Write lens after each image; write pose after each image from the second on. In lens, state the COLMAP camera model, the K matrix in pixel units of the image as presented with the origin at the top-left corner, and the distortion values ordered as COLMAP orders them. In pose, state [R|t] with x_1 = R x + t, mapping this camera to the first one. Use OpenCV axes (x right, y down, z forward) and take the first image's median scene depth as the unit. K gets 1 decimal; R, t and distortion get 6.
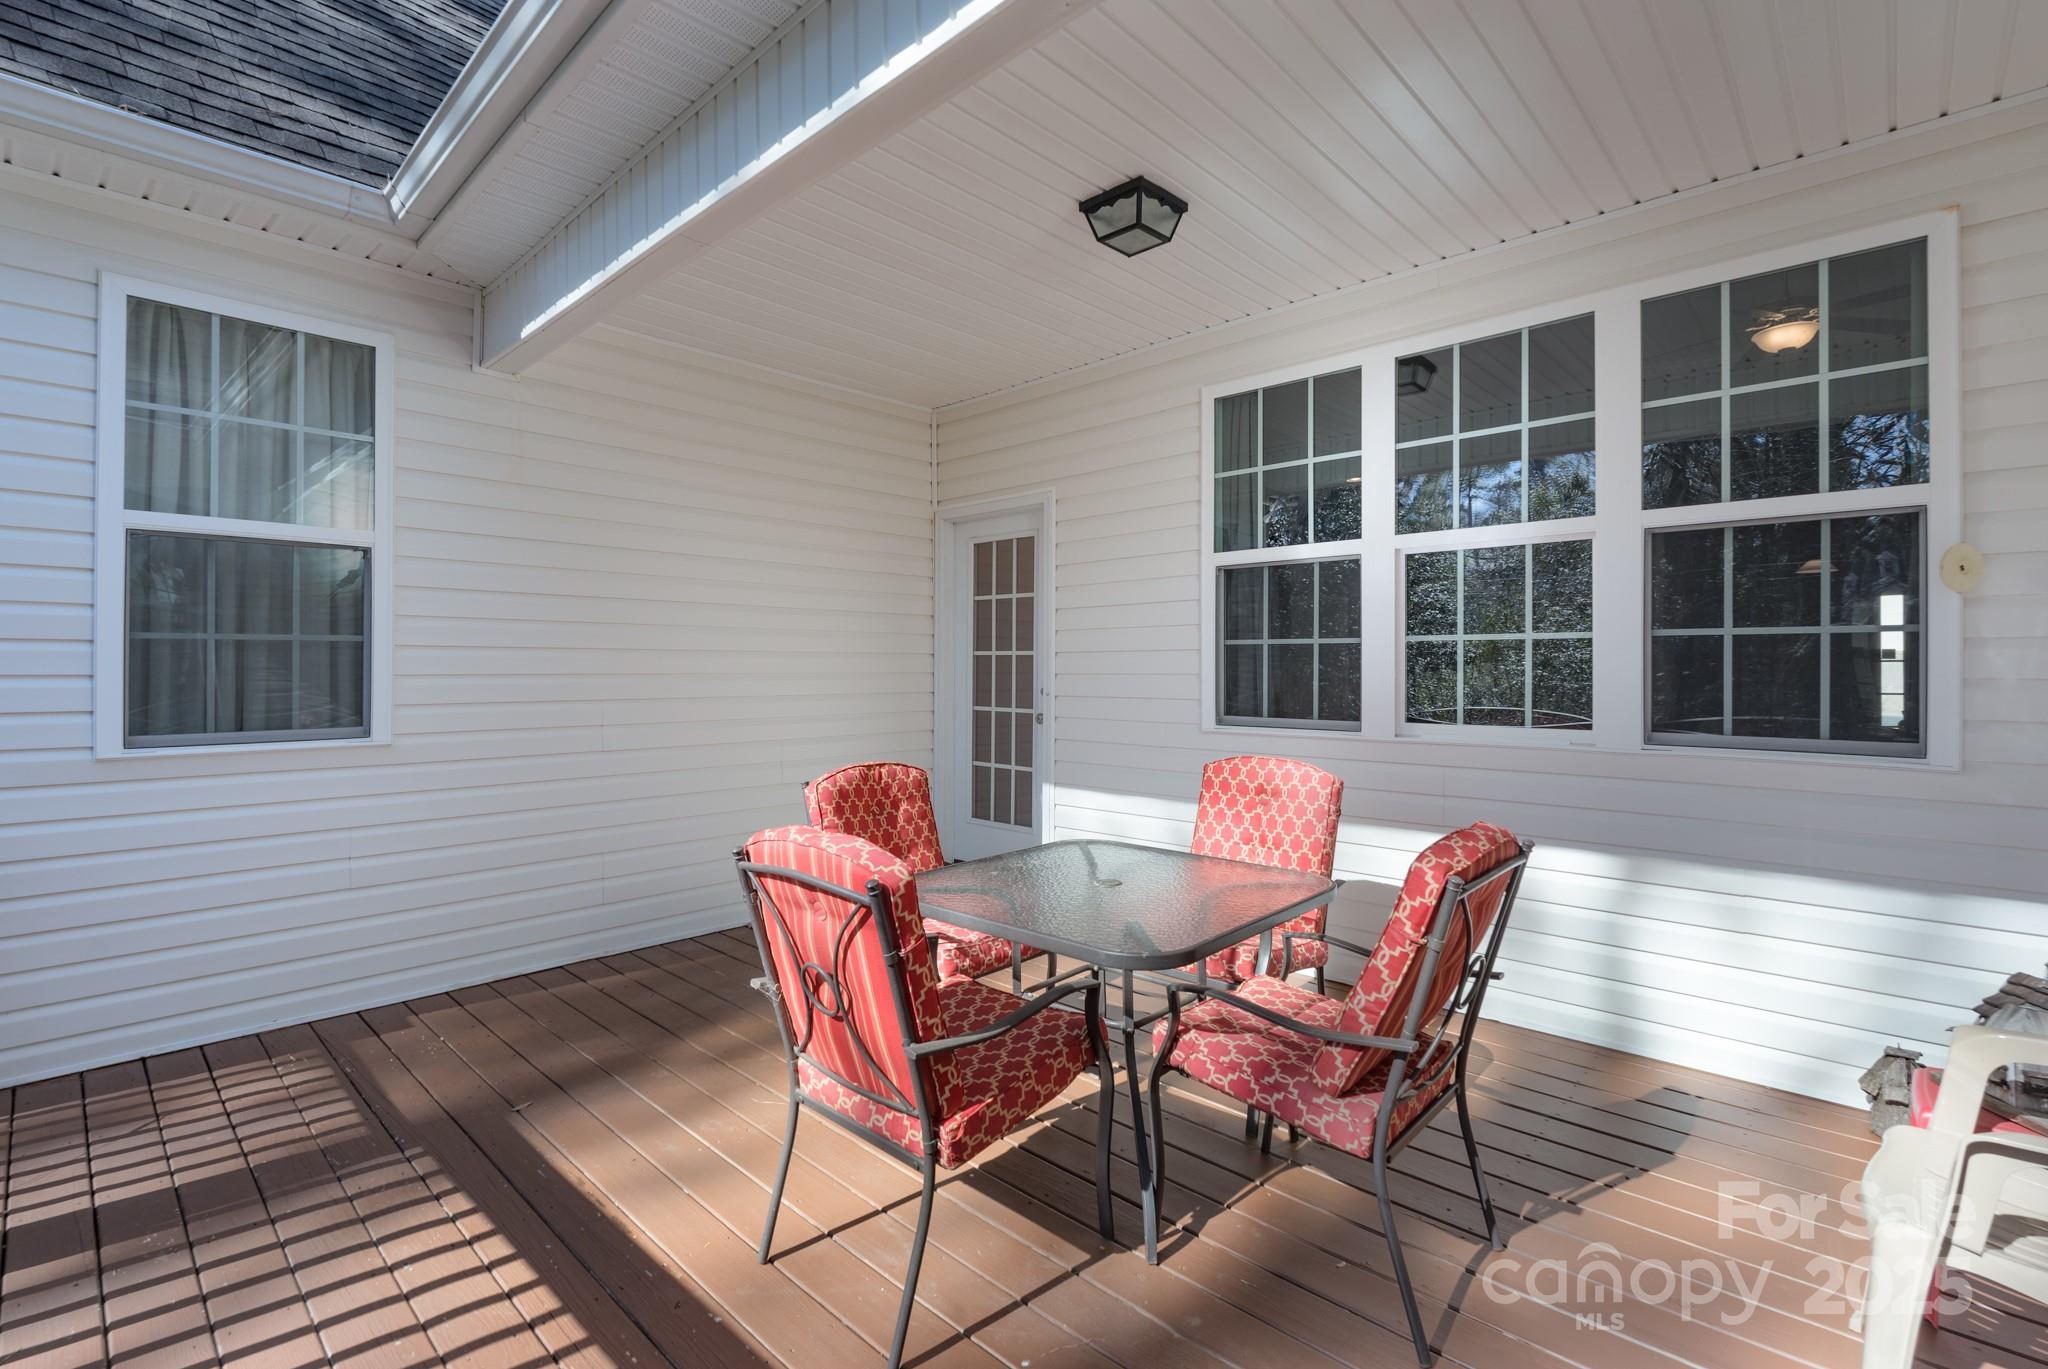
lens RADIAL K [[930.7, 0, 1019.9], [0, 930.7, 676.1], [0, 0, 1]] dist [-0.002386, -0.001054]
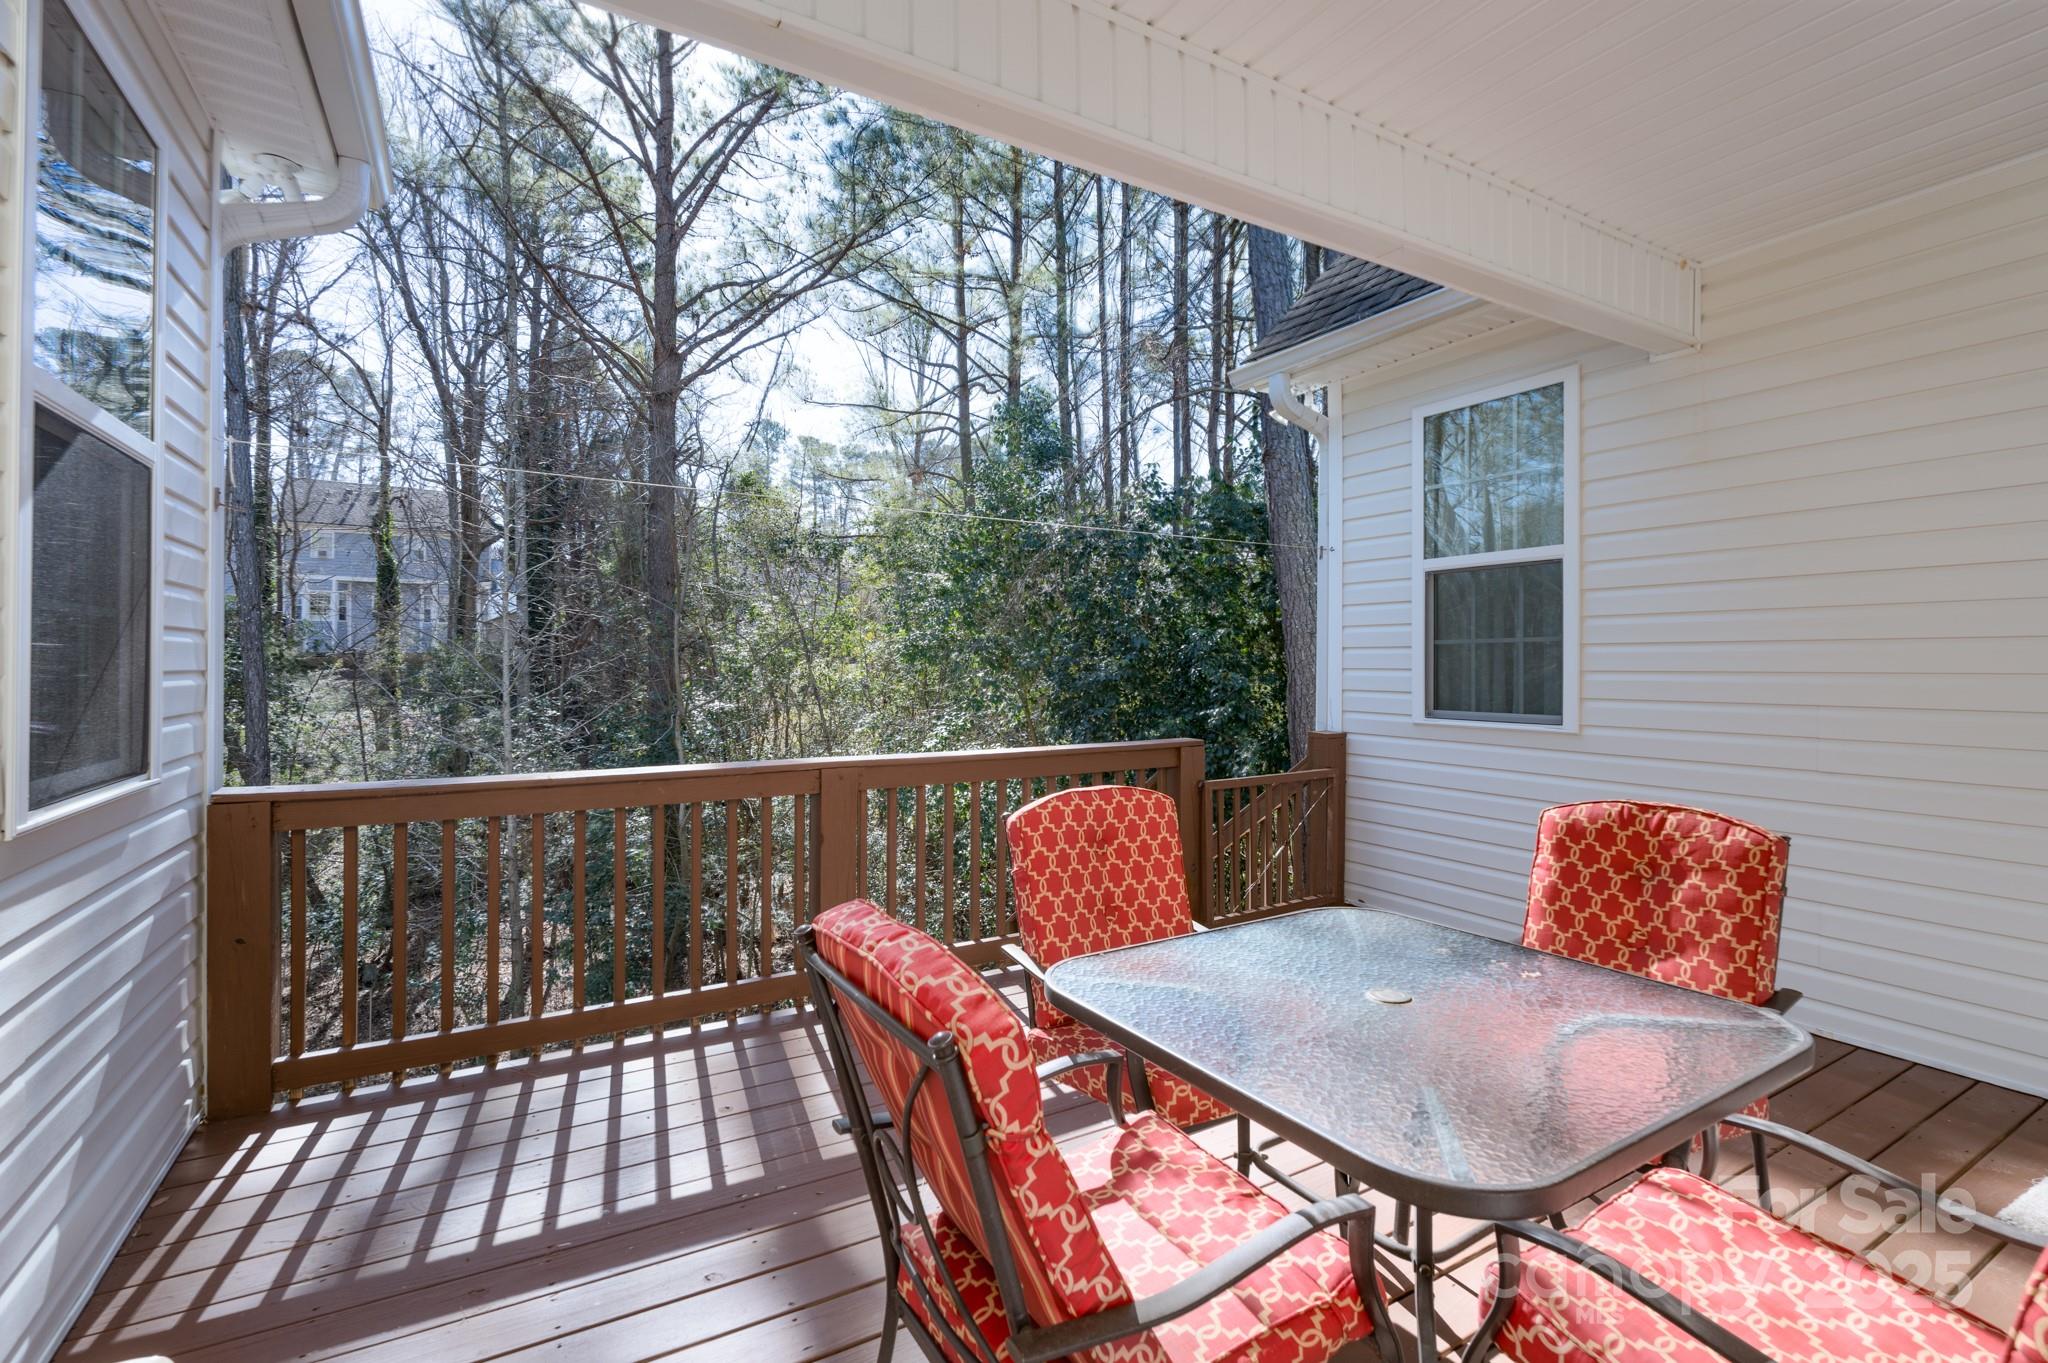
lens RADIAL K [[930.7, 0, 1026.4], [0, 930.7, 664.3], [0, 0, 1]] dist [-0.002386, -0.001054]
pose [[-0.271056, -0.001013, -0.962563, 0.618343], [-0.012340, 0.999921, 0.002422, -0.004252], [0.962484, 0.012534, -0.271047, 0.733774]]
